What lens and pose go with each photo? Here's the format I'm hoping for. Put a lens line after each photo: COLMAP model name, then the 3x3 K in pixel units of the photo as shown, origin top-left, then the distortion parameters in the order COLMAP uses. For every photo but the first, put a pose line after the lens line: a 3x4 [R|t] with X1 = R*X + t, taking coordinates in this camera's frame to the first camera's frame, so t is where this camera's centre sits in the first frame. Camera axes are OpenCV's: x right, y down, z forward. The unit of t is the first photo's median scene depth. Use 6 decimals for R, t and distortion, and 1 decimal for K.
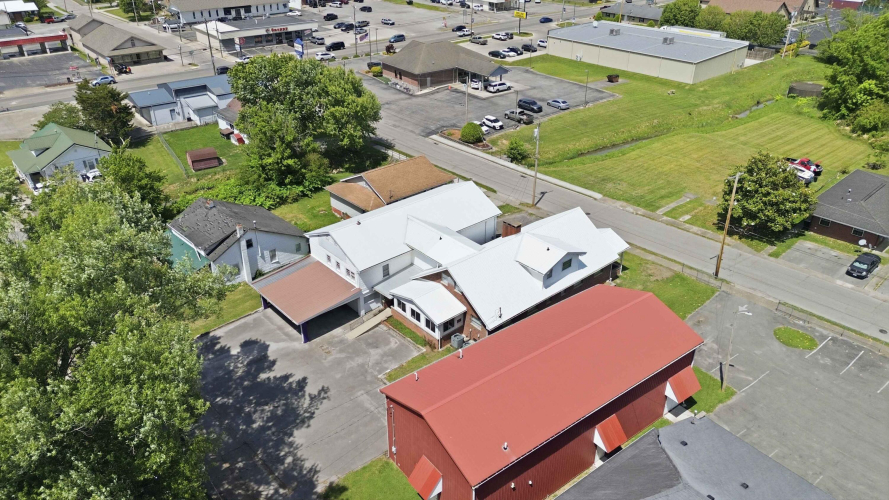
lens RADIAL K [[626.7, 0, 444.5], [0, 626.7, 250.0], [0, 0, 1]] dist [0.081184, -0.080096]
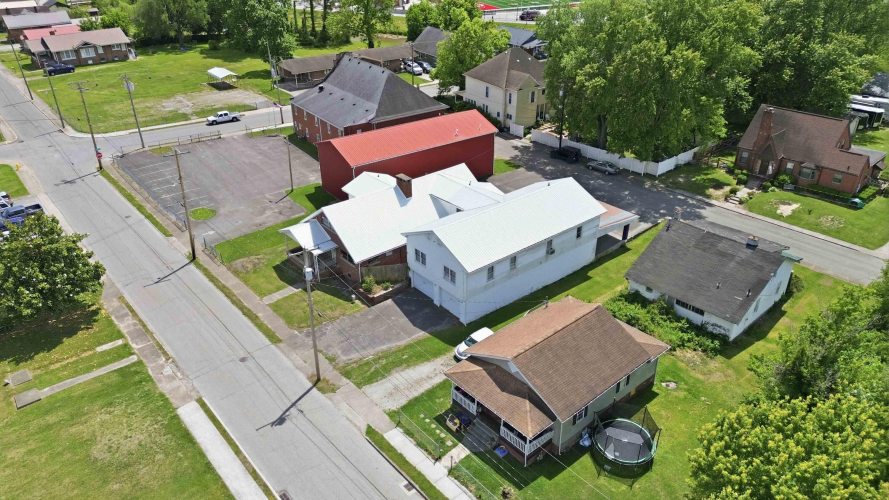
lens RADIAL K [[626.7, 0, 444.5], [0, 626.7, 250.0], [0, 0, 1]] dist [0.081184, -0.080096]
pose [[-0.999717, -0.004417, 0.023363, 0.009588], [0.017402, 0.533627, 0.845541, -0.885749], [-0.016202, 0.845708, -0.533399, 1.668668]]
